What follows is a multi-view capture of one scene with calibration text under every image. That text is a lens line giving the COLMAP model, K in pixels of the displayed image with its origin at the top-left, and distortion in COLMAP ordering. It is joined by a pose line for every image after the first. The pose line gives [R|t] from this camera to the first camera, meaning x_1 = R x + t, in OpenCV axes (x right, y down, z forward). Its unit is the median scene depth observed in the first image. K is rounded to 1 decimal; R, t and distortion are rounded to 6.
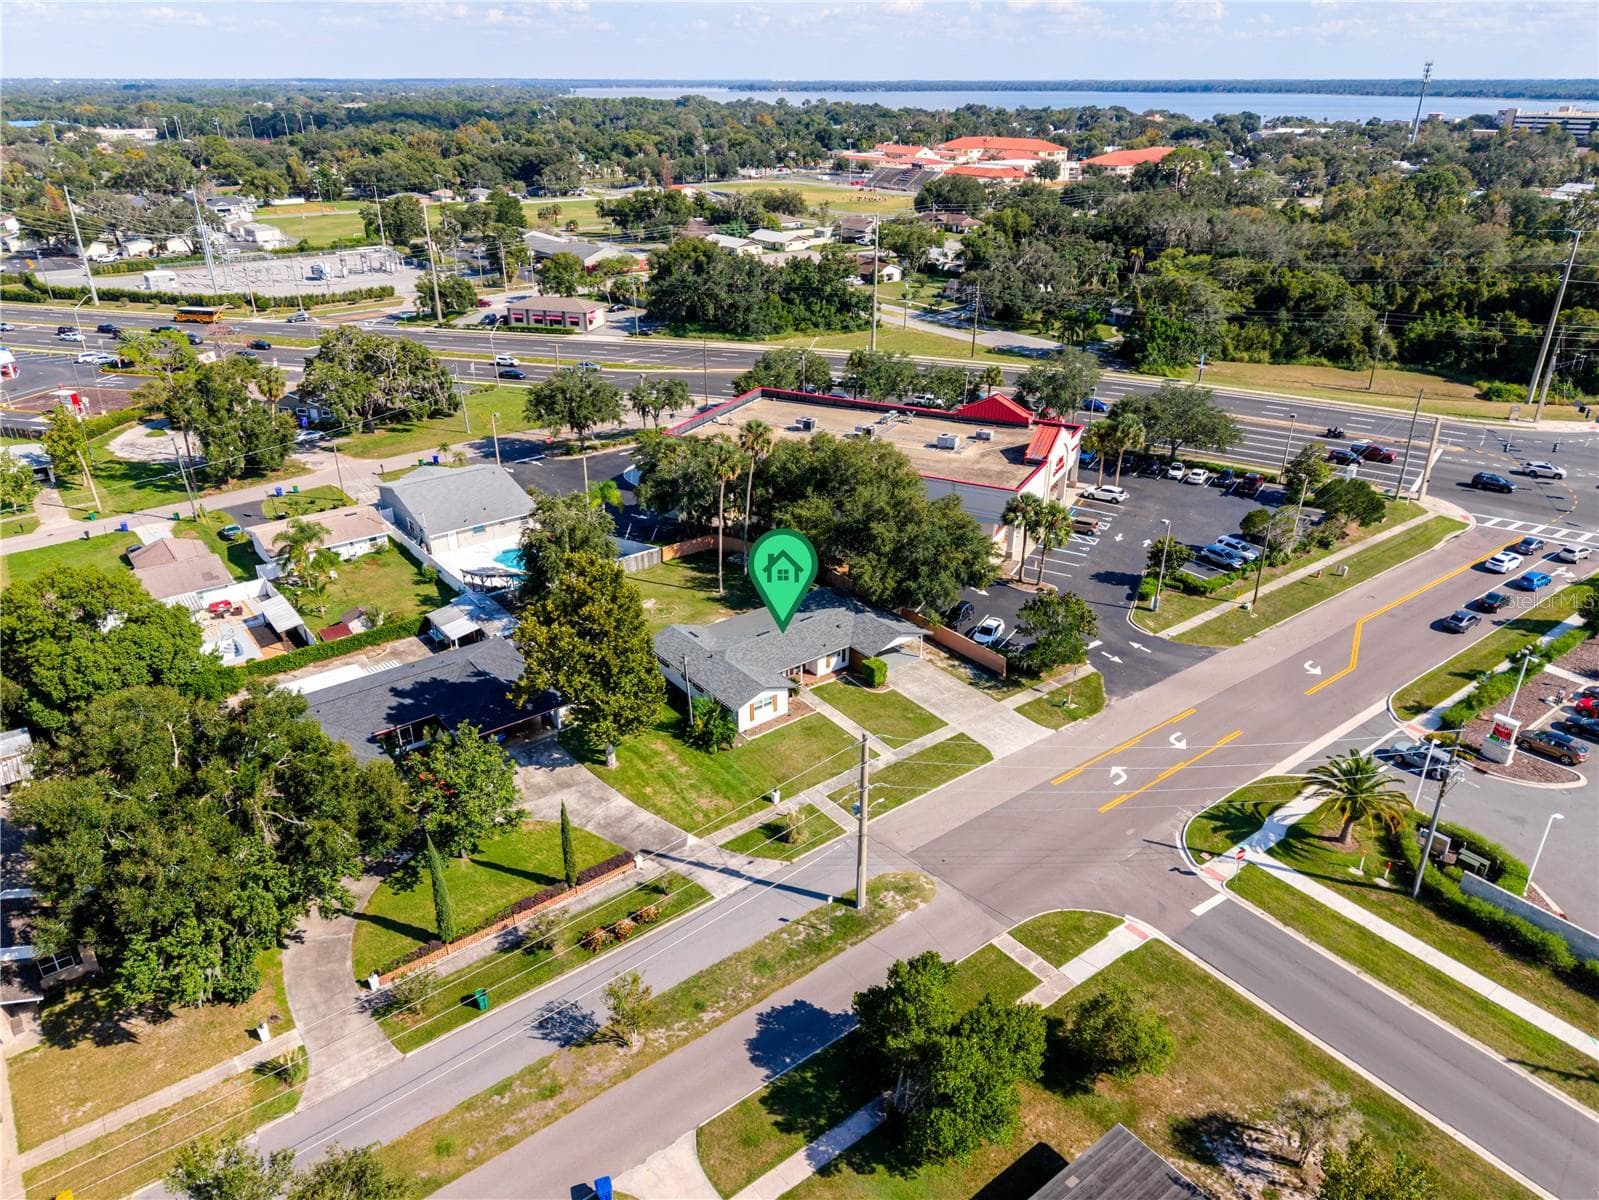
lens RADIAL K [[1067.2, 0, 804.8], [0, 1067.2, 596.9], [0, 0, 1]] dist [0.006728, -0.004304]
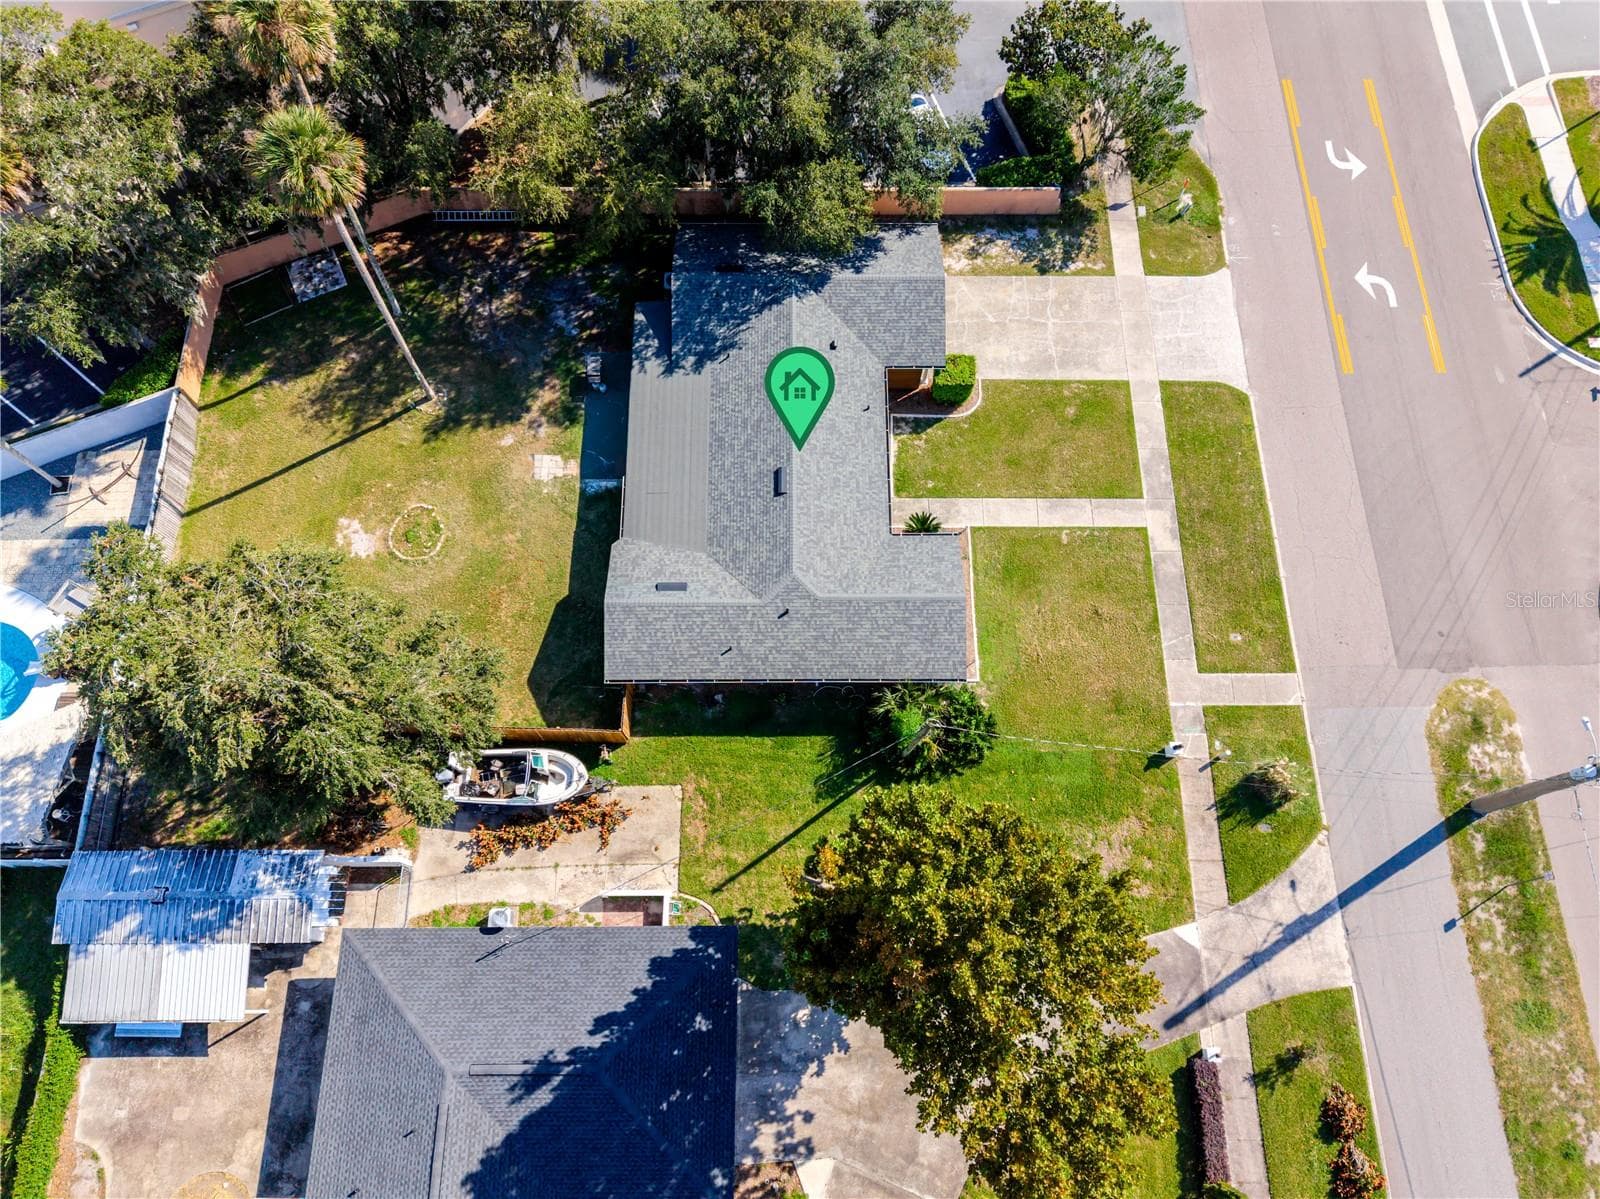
lens RADIAL K [[1067.9, 0, 808.0], [0, 1067.9, 599.2], [0, 0, 1]] dist [0.006728, -0.004304]
pose [[0.607379, -0.745298, 0.274993, -0.184403], [0.332799, 0.553036, 0.763804, -0.268060], [-0.721343, -0.372401, 0.583937, 0.650753]]
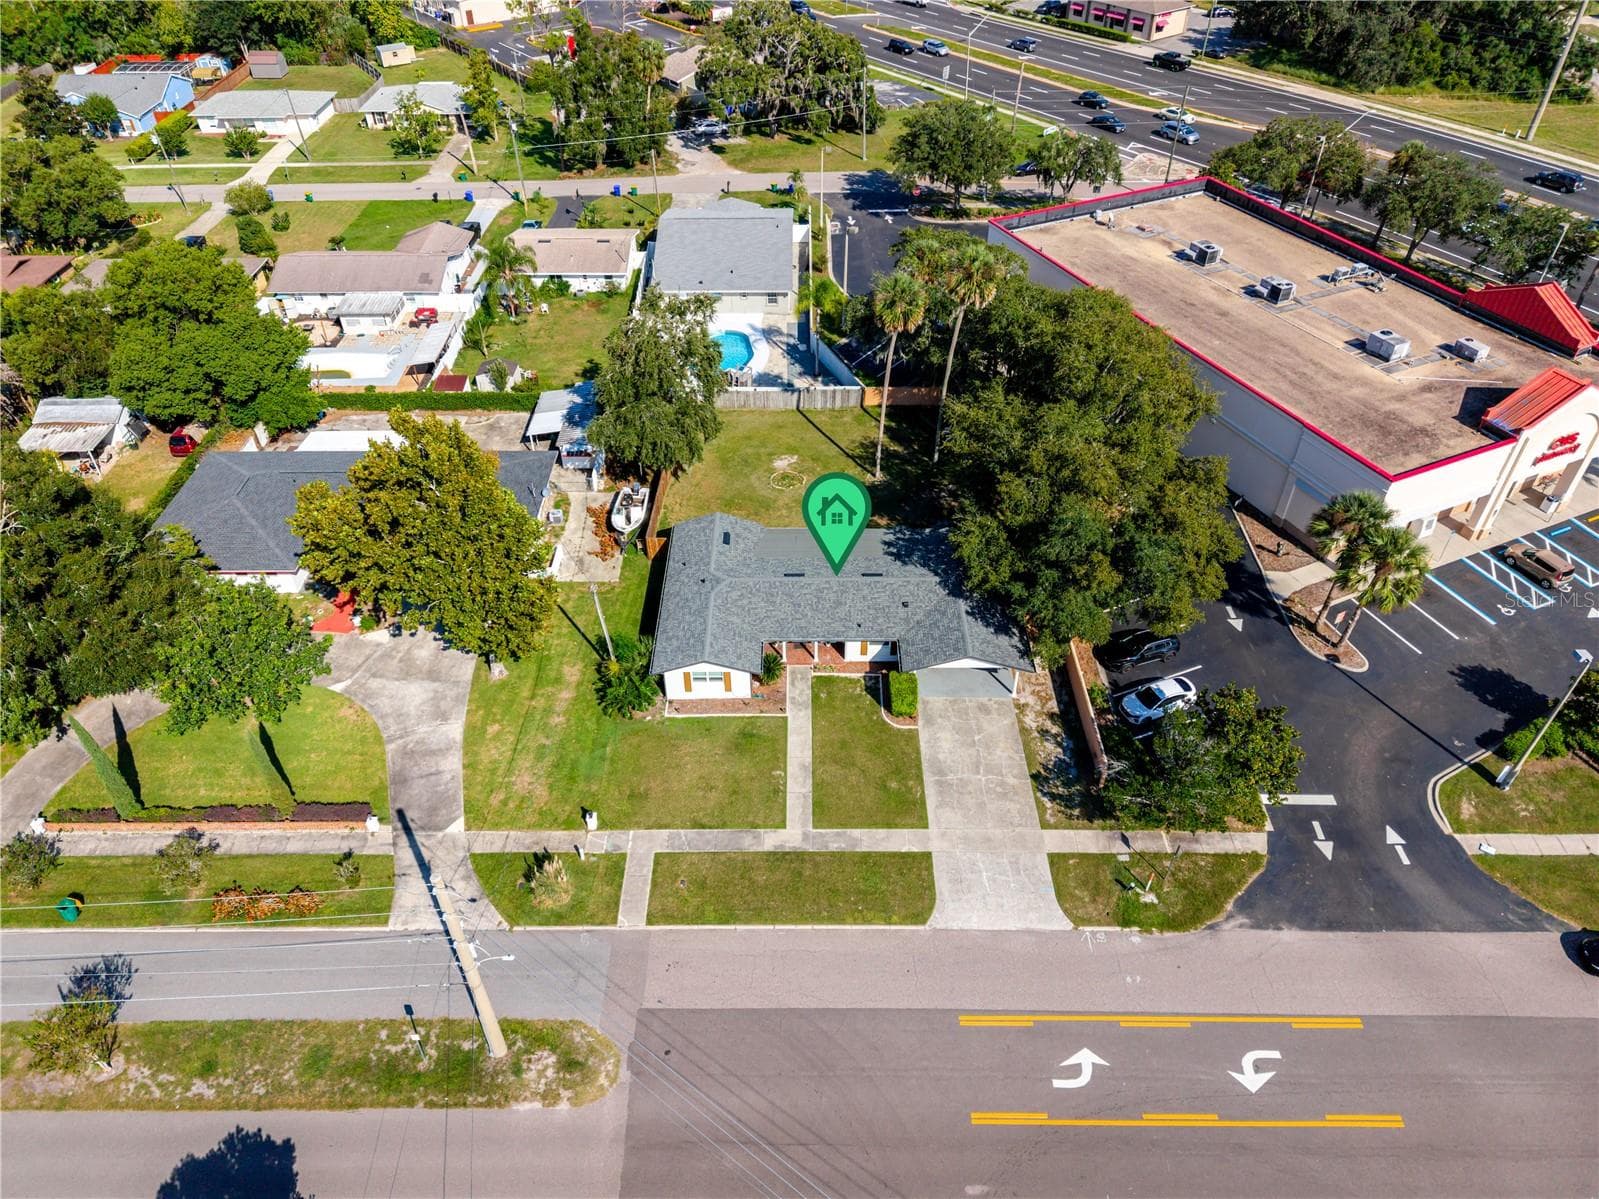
lens RADIAL K [[1067.2, 0, 803.7], [0, 1067.2, 606.9], [0, 0, 1]] dist [0.006728, -0.004304]
pose [[0.790828, 0.396686, -0.466080, 0.279835], [-0.257215, 0.906419, 0.335031, -0.169687], [0.555366, -0.145069, 0.818855, 0.397009]]
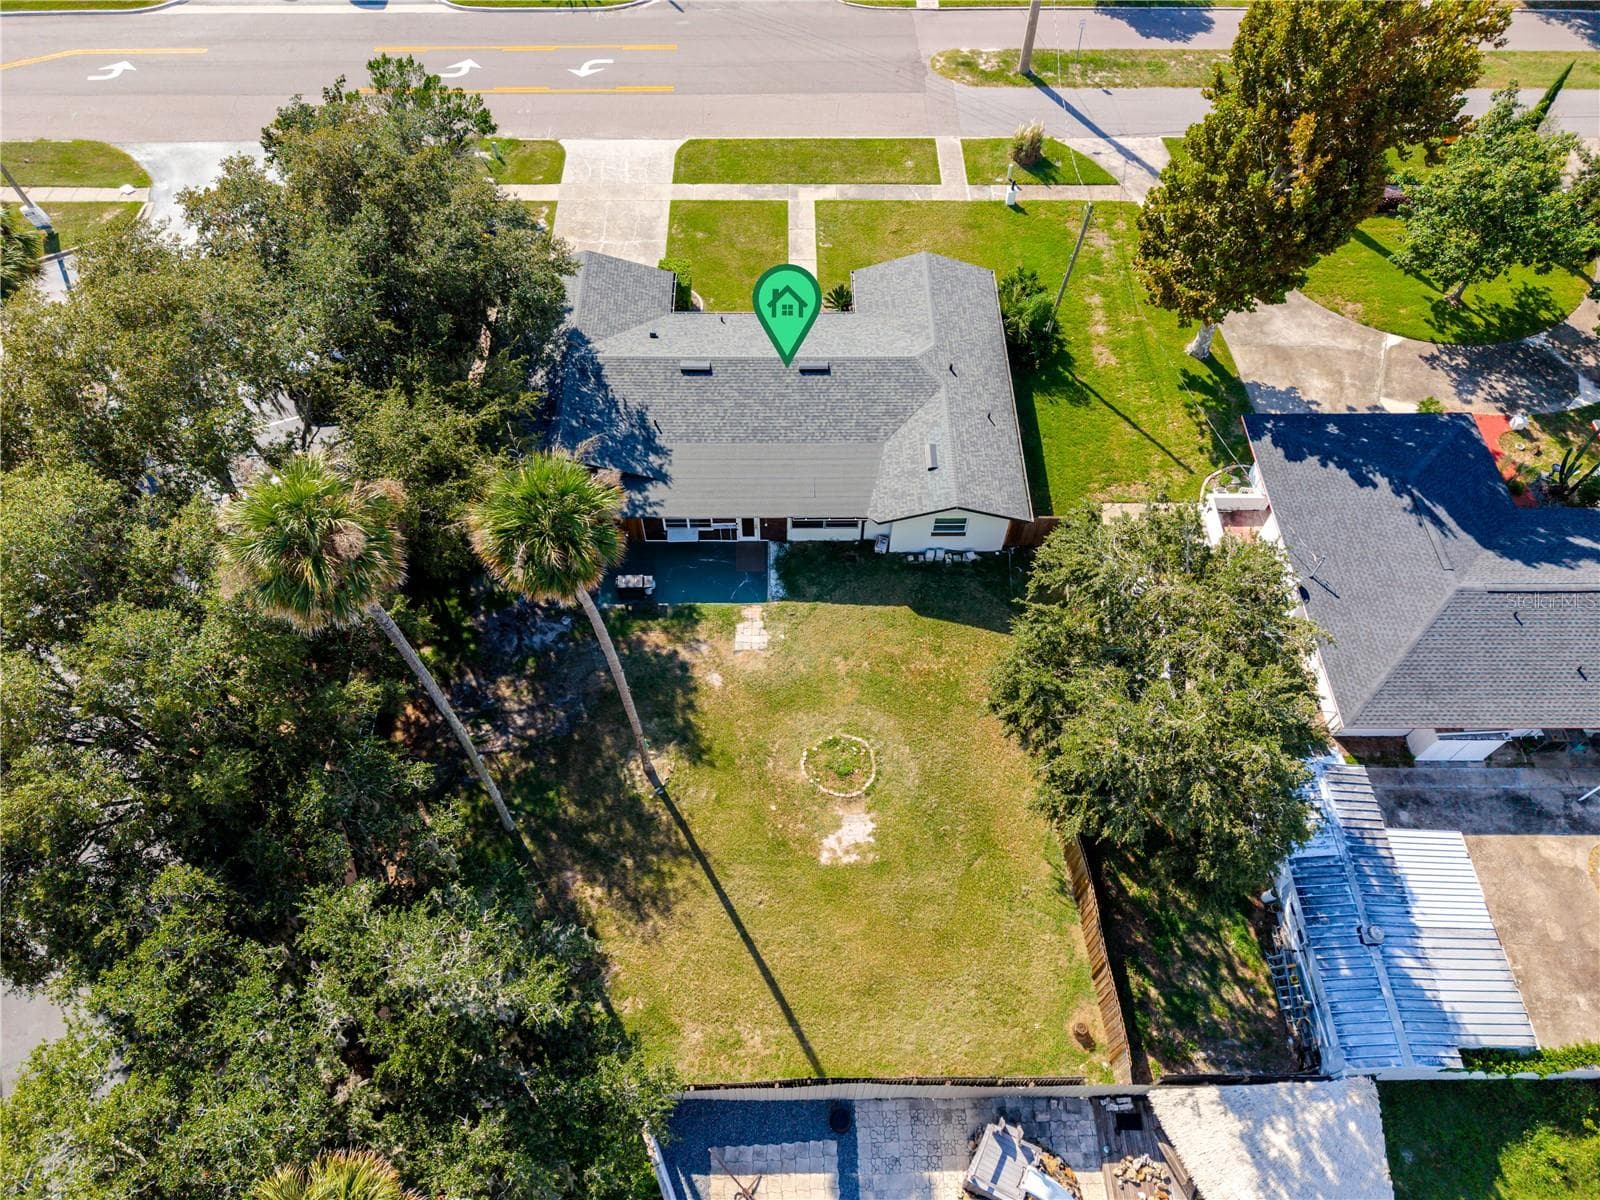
lens RADIAL K [[1067.9, 0, 799.9], [0, 1067.9, 600.6], [0, 0, 1]] dist [0.006728, -0.004304]
pose [[-0.796758, -0.505965, 0.330417, -0.221419], [0.251470, 0.219579, 0.942628, -0.353448], [-0.549490, 0.834137, -0.047717, 1.032981]]
